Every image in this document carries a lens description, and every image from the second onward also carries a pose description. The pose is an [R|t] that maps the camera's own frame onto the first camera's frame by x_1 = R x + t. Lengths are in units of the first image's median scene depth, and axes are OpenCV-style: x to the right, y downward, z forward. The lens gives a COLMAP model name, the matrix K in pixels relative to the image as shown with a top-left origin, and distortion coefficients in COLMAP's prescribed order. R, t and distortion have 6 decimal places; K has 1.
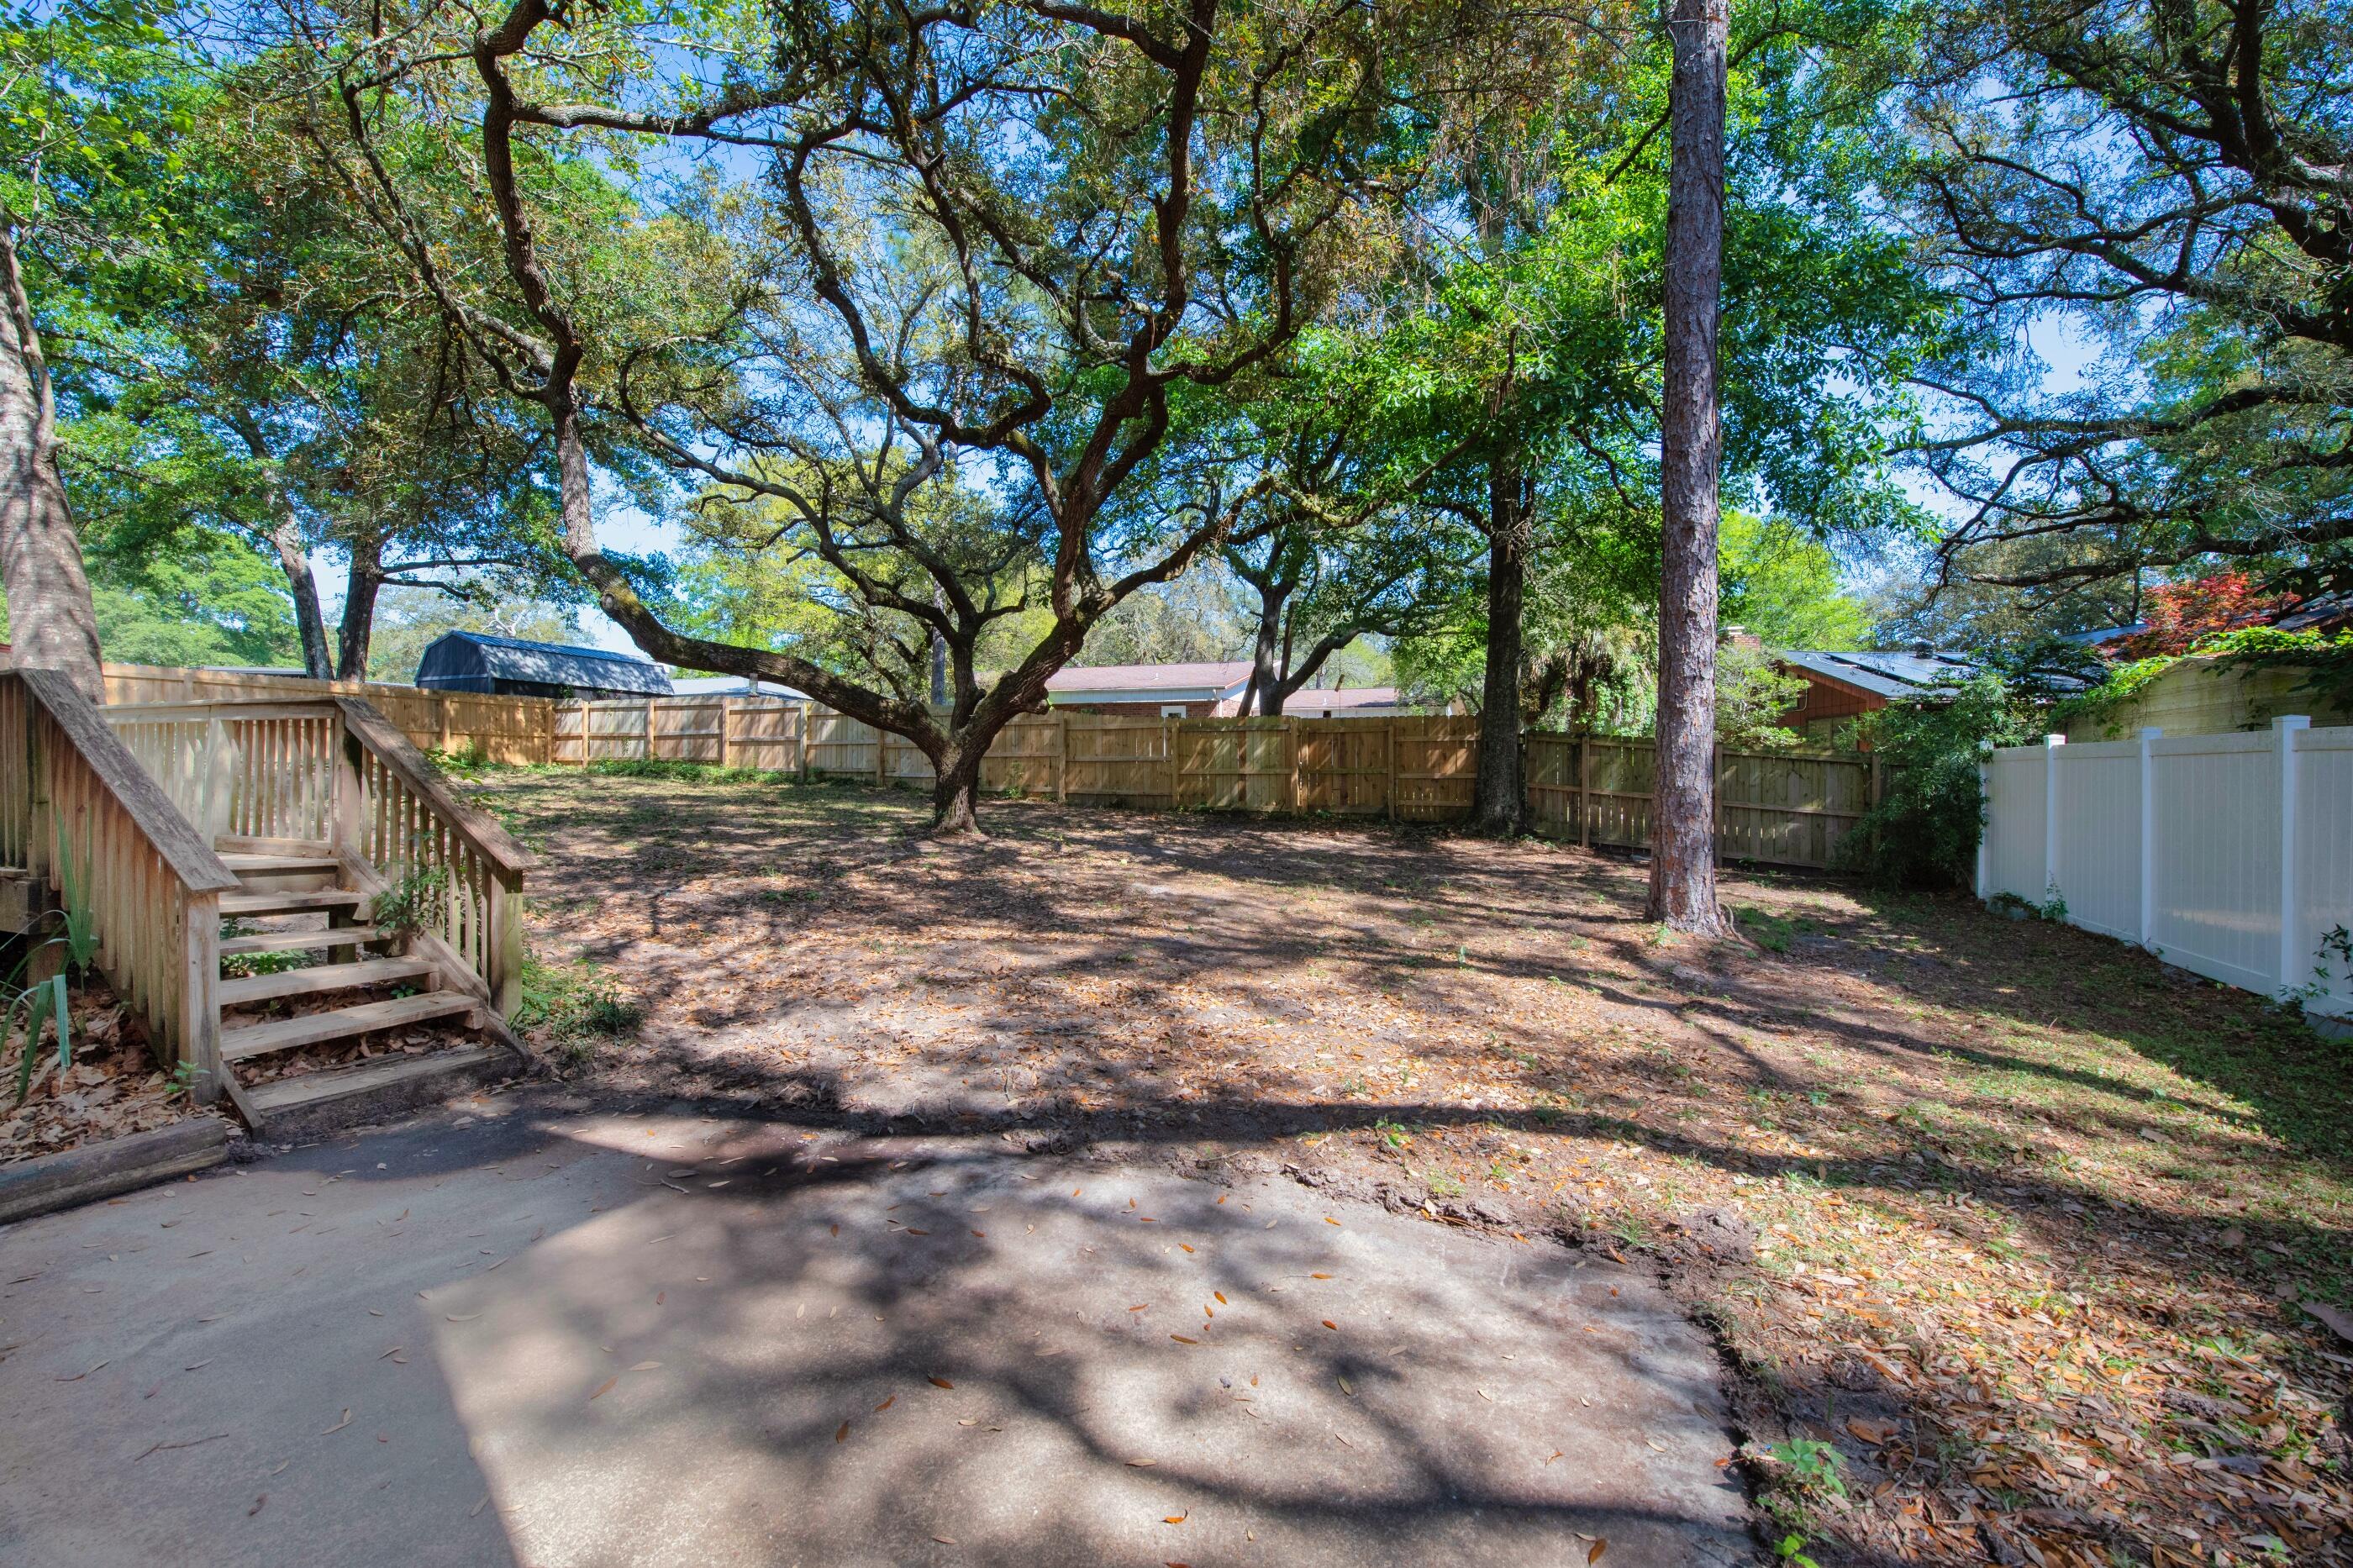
lens RADIAL K [[950.3, 0, 1179.3], [0, 950.3, 791.3], [0, 0, 1]] dist [-0.012099, -0.000342]
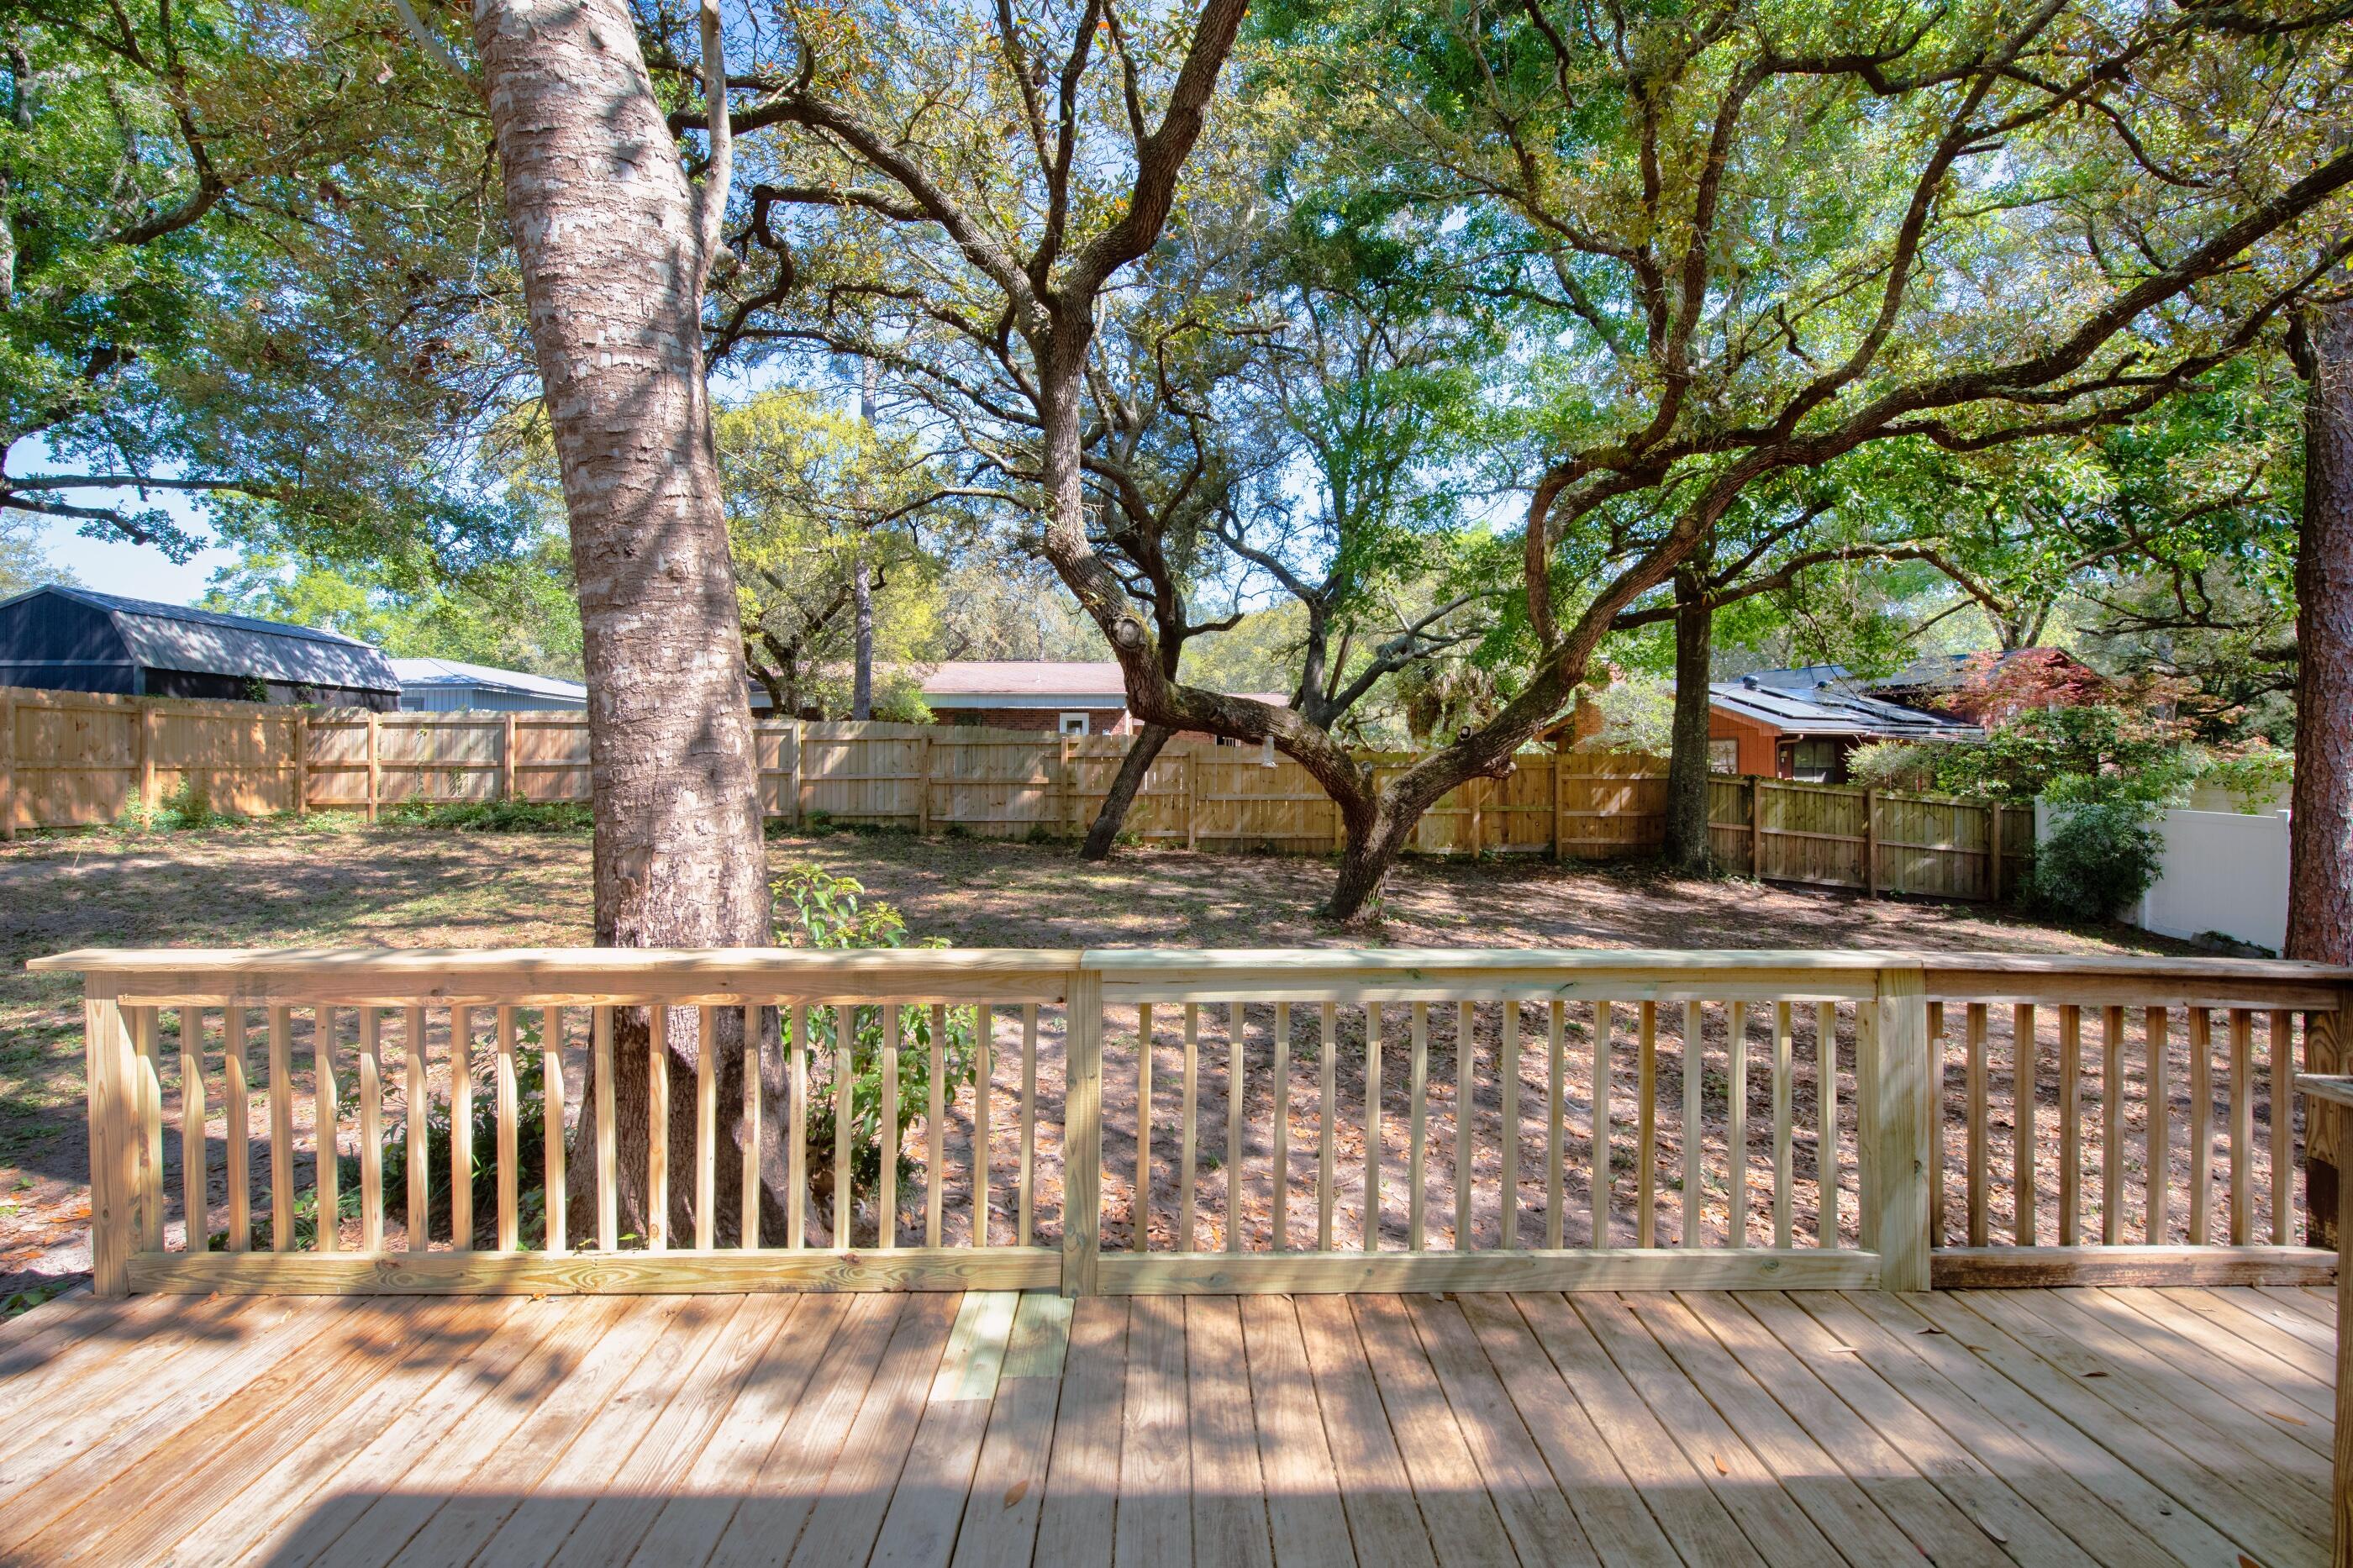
lens RADIAL K [[950.3, 0, 1177.6], [0, 950.3, 763.0], [0, 0, 1]] dist [-0.012099, -0.000342]
pose [[0.909711, -0.009723, 0.415129, -0.403438], [0.013302, 0.999895, -0.005731, -0.050275], [-0.415029, 0.010735, 0.909745, 0.186273]]
